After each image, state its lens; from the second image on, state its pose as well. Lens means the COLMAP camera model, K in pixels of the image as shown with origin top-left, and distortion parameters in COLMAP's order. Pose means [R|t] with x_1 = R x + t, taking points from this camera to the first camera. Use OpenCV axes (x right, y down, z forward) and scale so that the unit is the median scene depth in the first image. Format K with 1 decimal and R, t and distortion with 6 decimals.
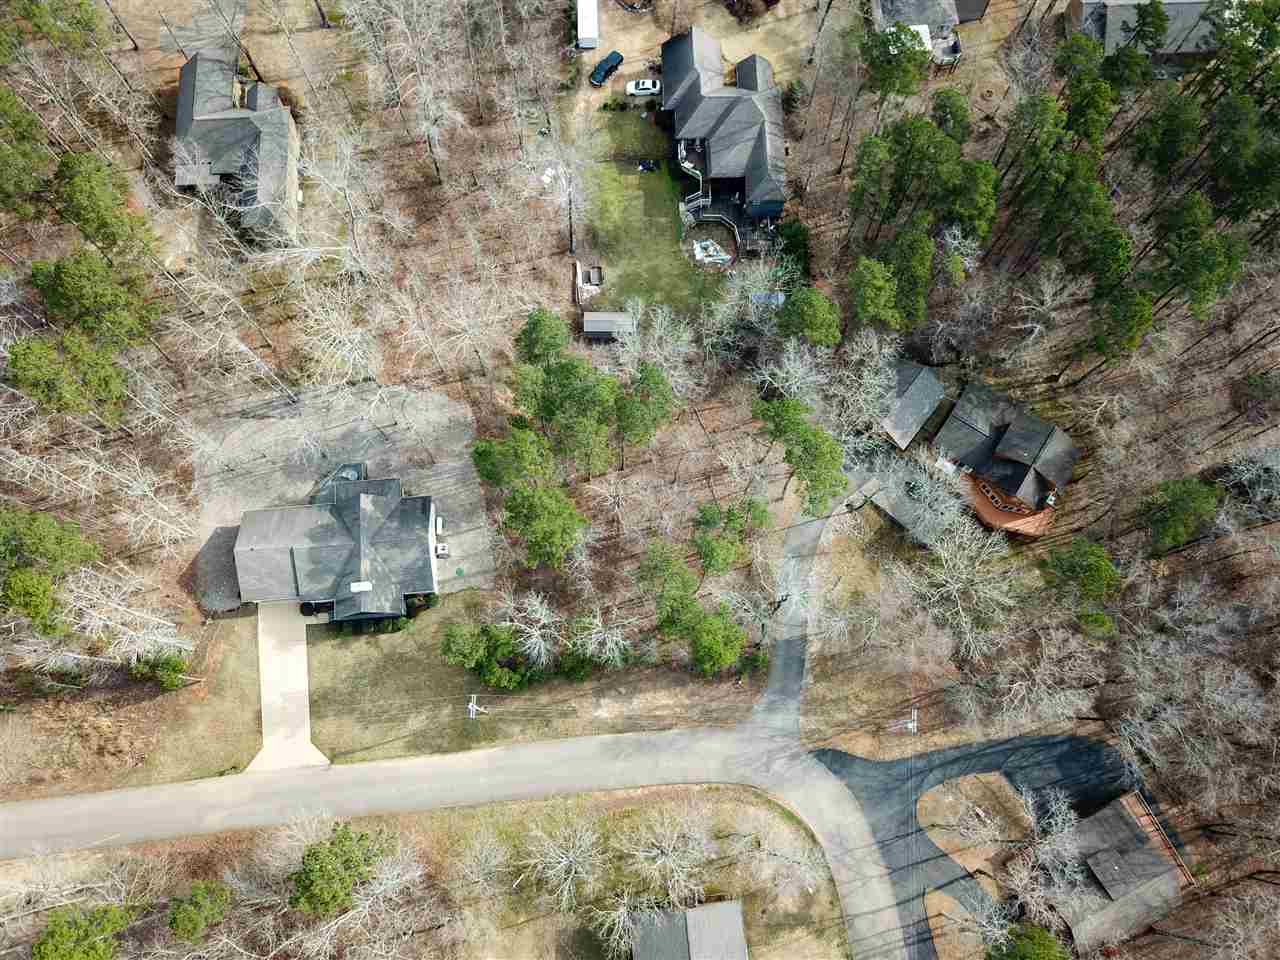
lens RADIAL K [[979.5, 0, 640.0], [0, 979.5, 480.0], [0, 0, 1]] dist [0.016638, -0.010102]
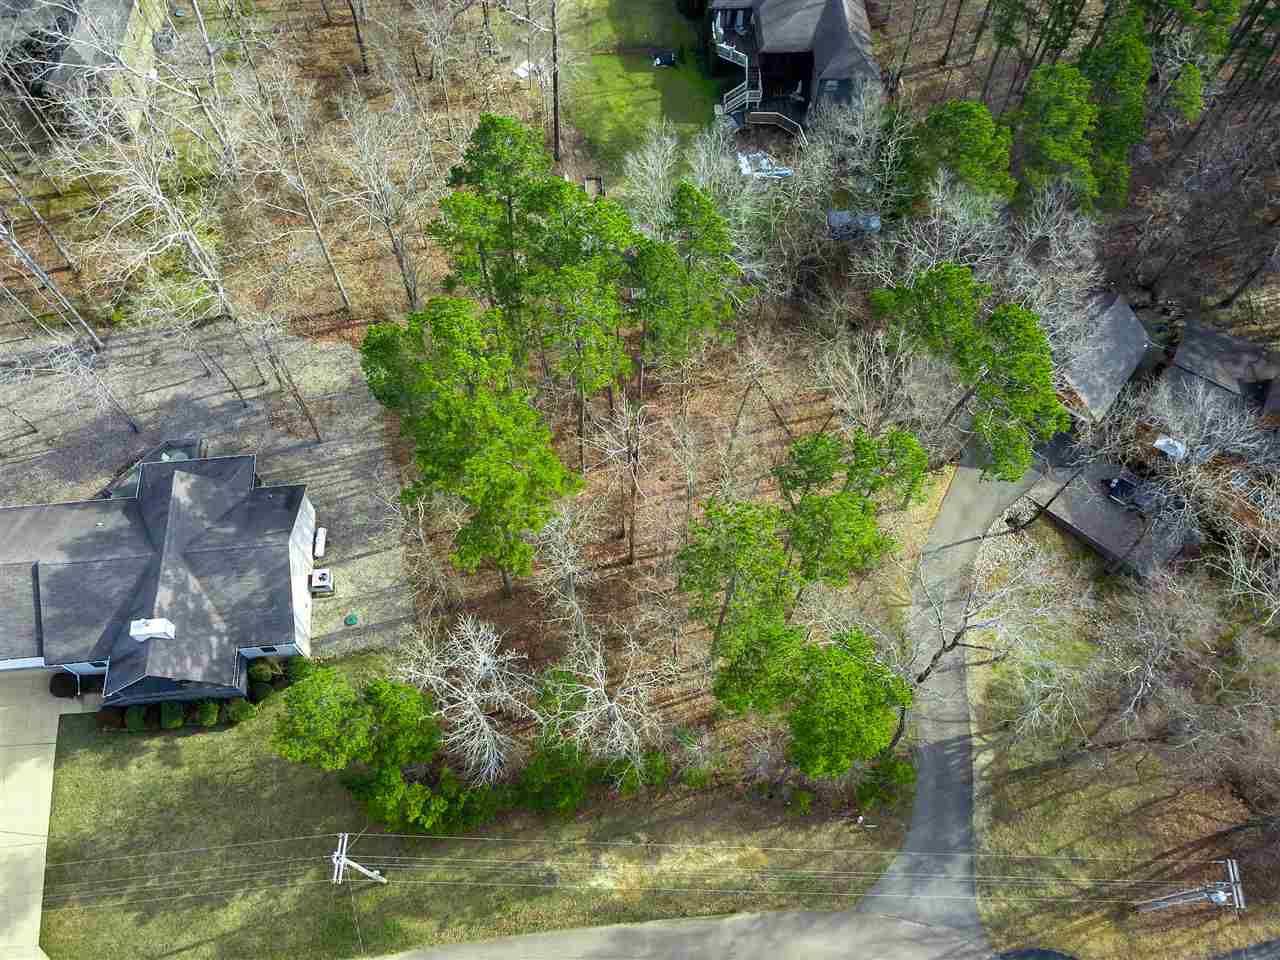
lens RADIAL K [[979.5, 0, 640.0], [0, 979.5, 480.0], [0, 0, 1]] dist [0.016638, -0.010102]
pose [[0.999932, -0.003689, 0.011045, -0.023720], [0.005819, 0.979886, -0.199471, 0.129922], [-0.010087, 0.199522, 0.979842, 0.434437]]
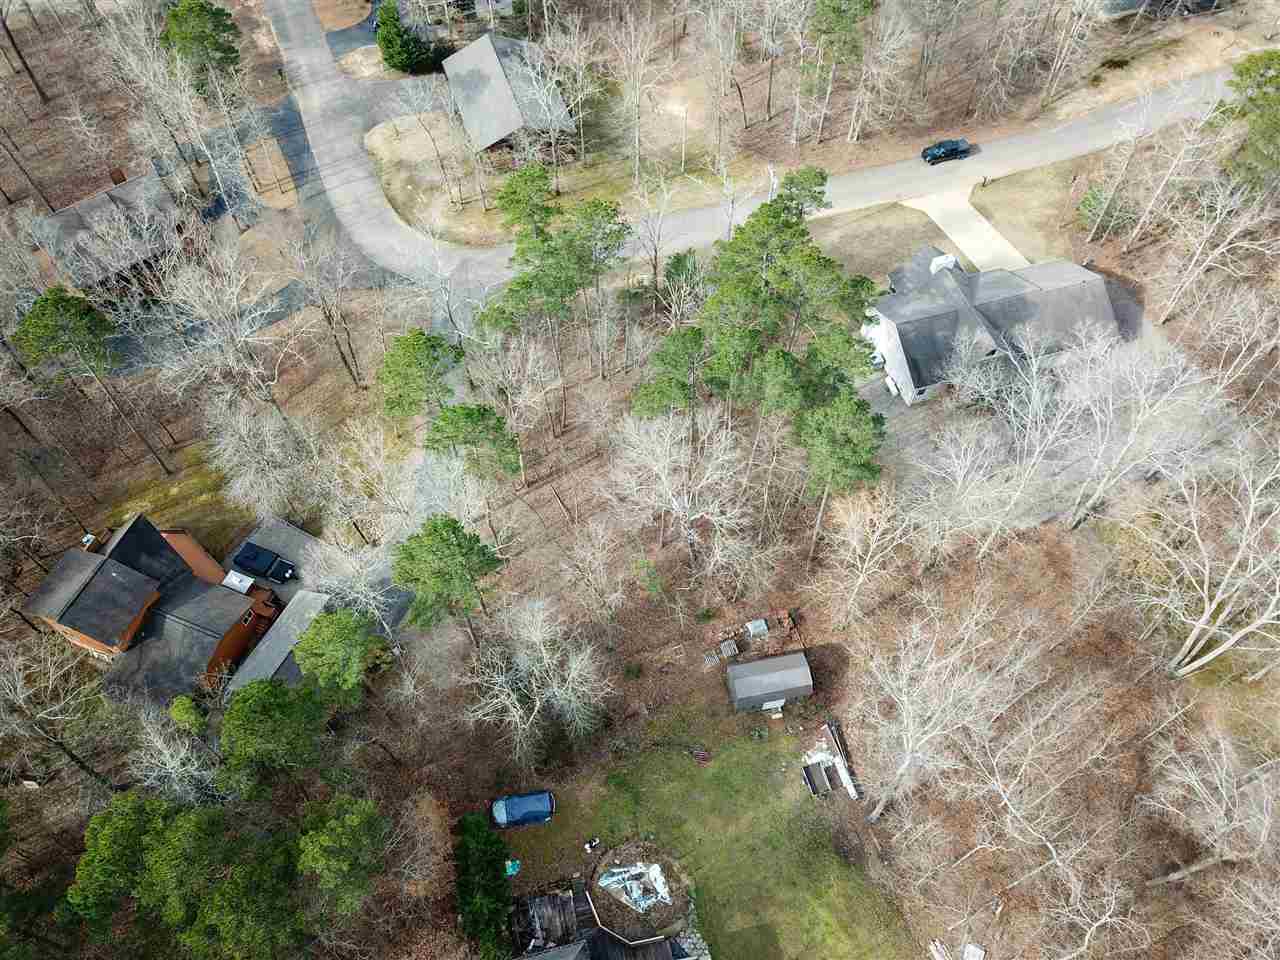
lens RADIAL K [[979.5, 0, 640.0], [0, 979.5, 480.0], [0, 0, 1]] dist [0.016638, -0.010102]
pose [[-0.976595, 0.173580, -0.127013, 0.114771], [-0.210077, -0.643071, 0.736429, -0.564146], [0.046151, 0.745875, 0.664485, 0.523550]]
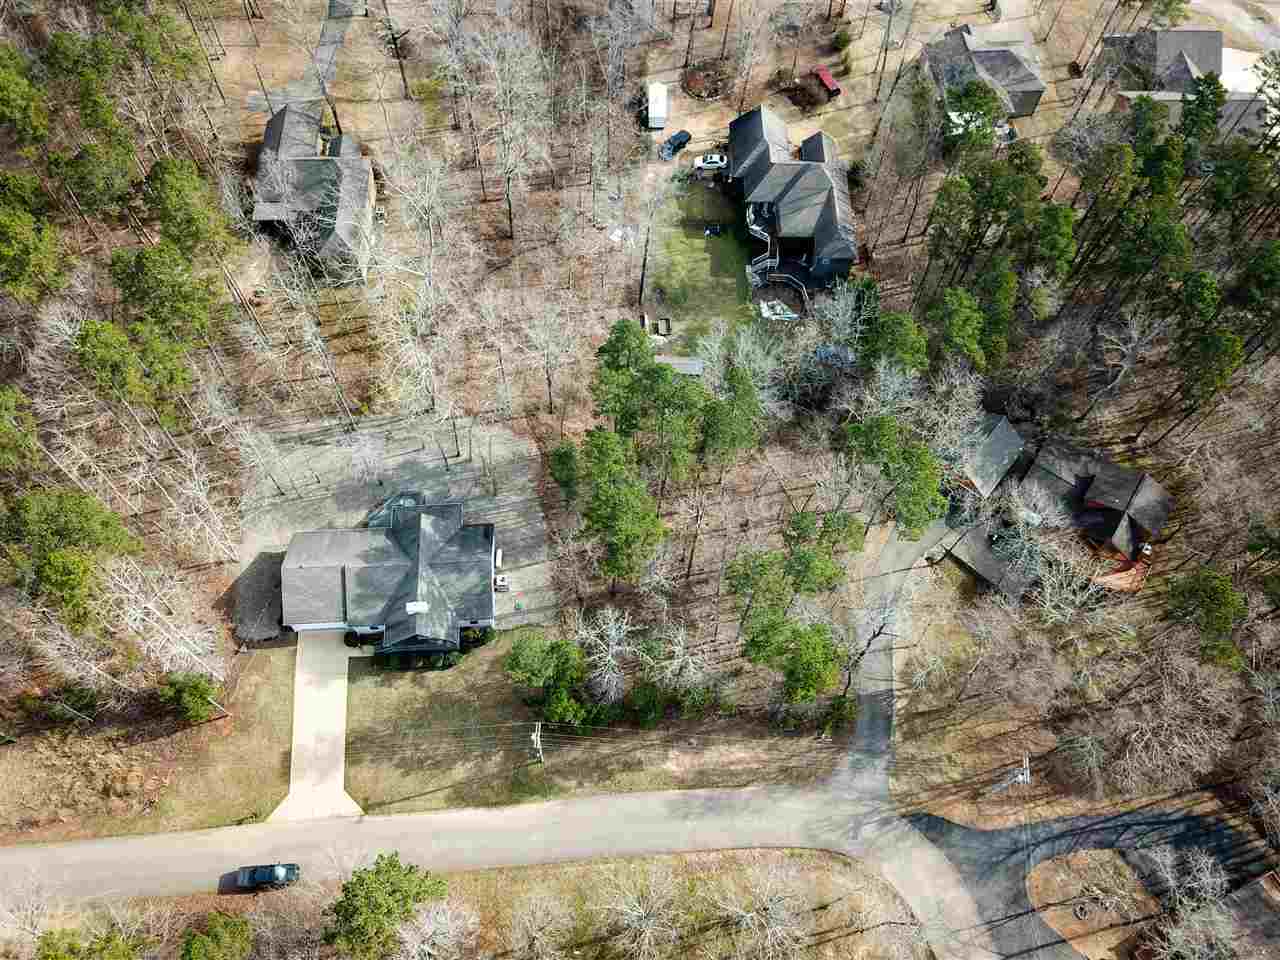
lens RADIAL K [[979.5, 0, 640.0], [0, 979.5, 480.0], [0, 0, 1]] dist [0.016638, -0.010102]
pose [[0.999452, 0.031386, 0.010520, -0.083628], [-0.028627, 0.979100, -0.201353, 0.161729], [-0.016619, 0.200941, 0.979462, 0.066005]]
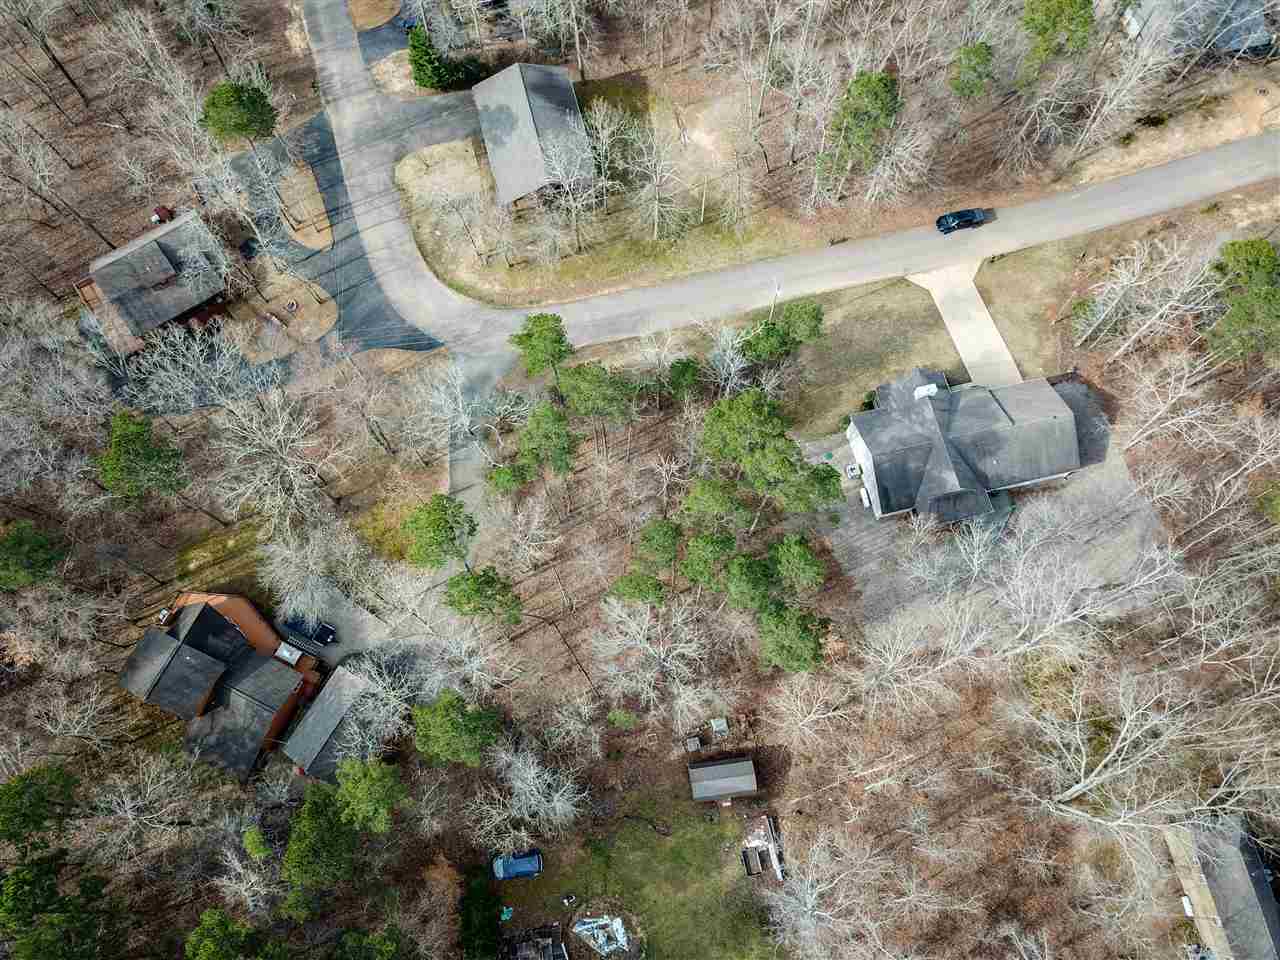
lens RADIAL K [[979.5, 0, 640.0], [0, 979.5, 480.0], [0, 0, 1]] dist [0.016638, -0.010102]
pose [[-0.989701, 0.131610, -0.056315, 0.047082], [-0.140188, -0.811413, 0.567412, -0.426636], [0.028982, 0.569463, 0.821506, 0.256984]]
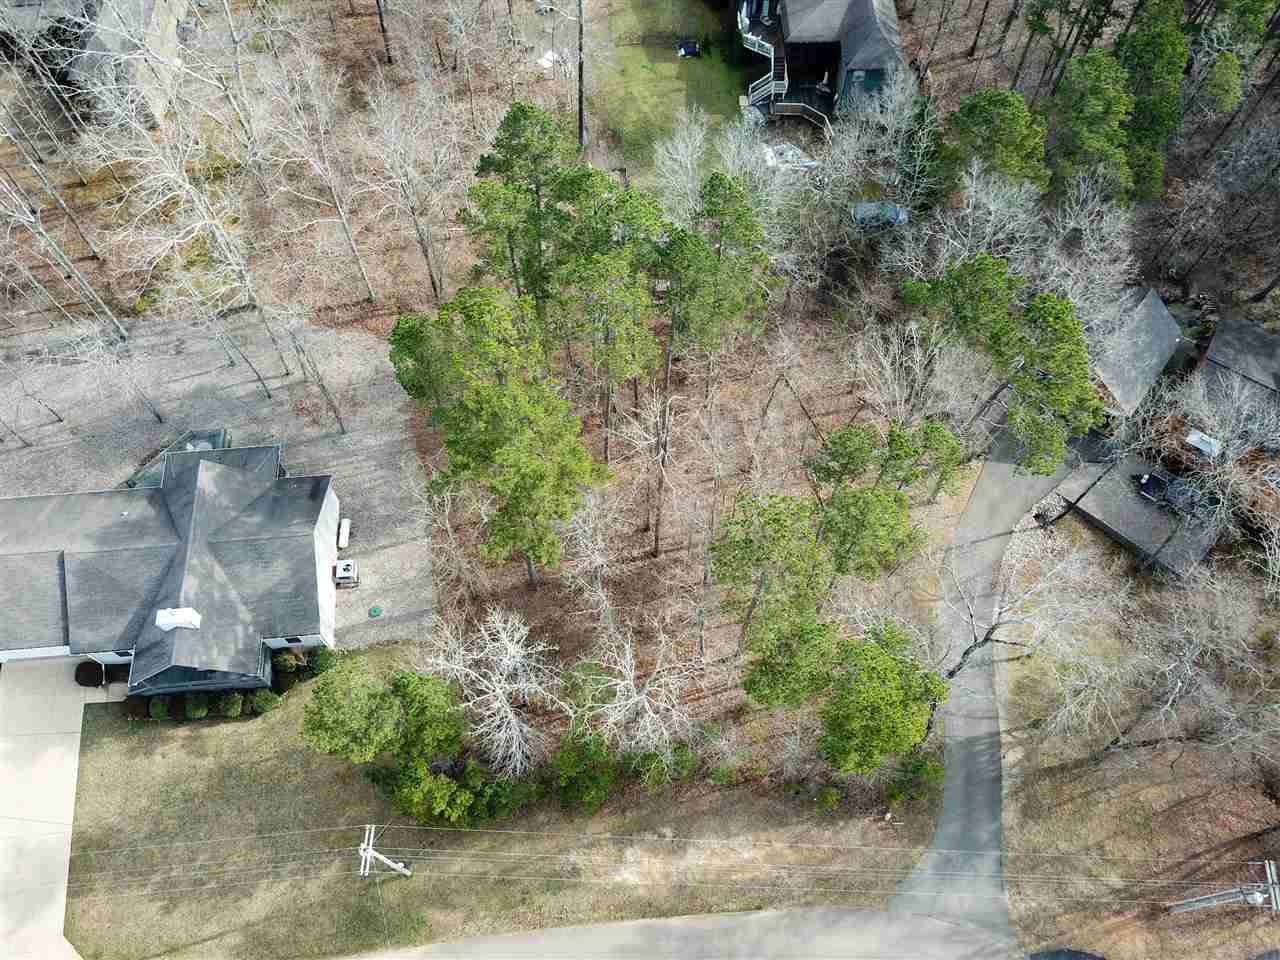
lens RADIAL K [[979.5, 0, 640.0], [0, 979.5, 480.0], [0, 0, 1]] dist [0.016638, -0.010102]
pose [[0.999997, 0.002388, 0.000315, -0.032878], [-0.002280, 0.980607, -0.195971, 0.131354], [-0.000776, 0.195970, 0.980610, 0.439412]]
